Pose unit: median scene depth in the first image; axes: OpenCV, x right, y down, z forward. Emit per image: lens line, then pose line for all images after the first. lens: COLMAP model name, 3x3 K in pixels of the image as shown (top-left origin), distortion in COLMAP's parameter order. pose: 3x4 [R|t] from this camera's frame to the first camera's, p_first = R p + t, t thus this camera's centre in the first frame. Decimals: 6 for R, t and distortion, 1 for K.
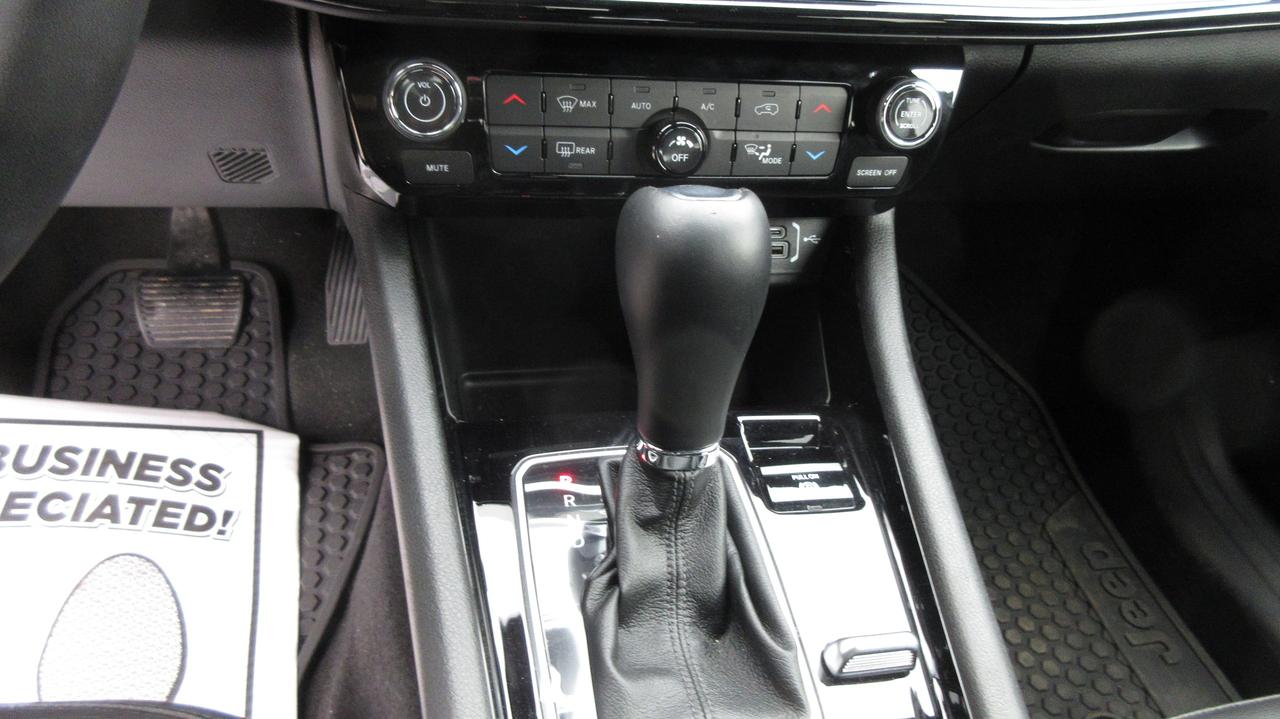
lens RADIAL K [[956.6, 0, 637.7], [0, 956.6, 365.6], [0, 0, 1]] dist [-0.005415, 0.002146]
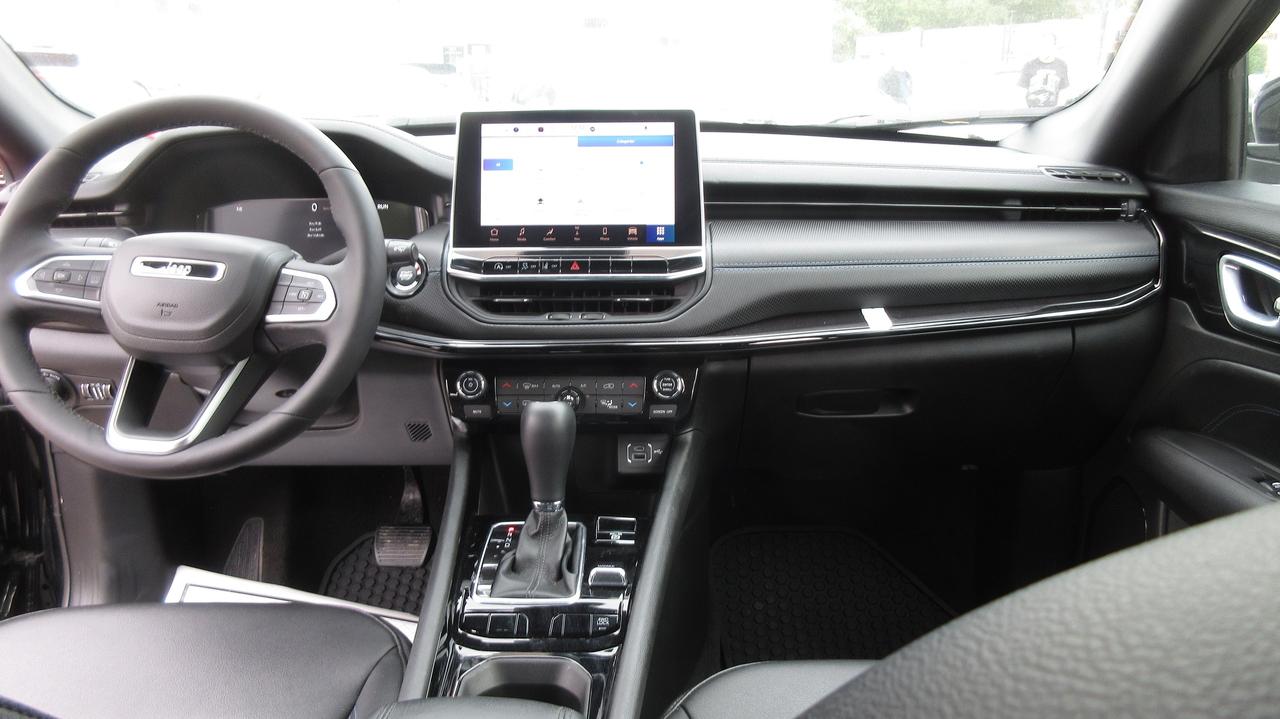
lens RADIAL K [[956.6, 0, 643.2], [0, 956.6, 359.5], [0, 0, 1]] dist [-0.005415, 0.002146]
pose [[0.968172, -0.064668, -0.241787, 0.739226], [-0.044110, 0.906836, -0.419170, 0.627311], [0.246368, 0.416494, 0.875121, -1.044088]]
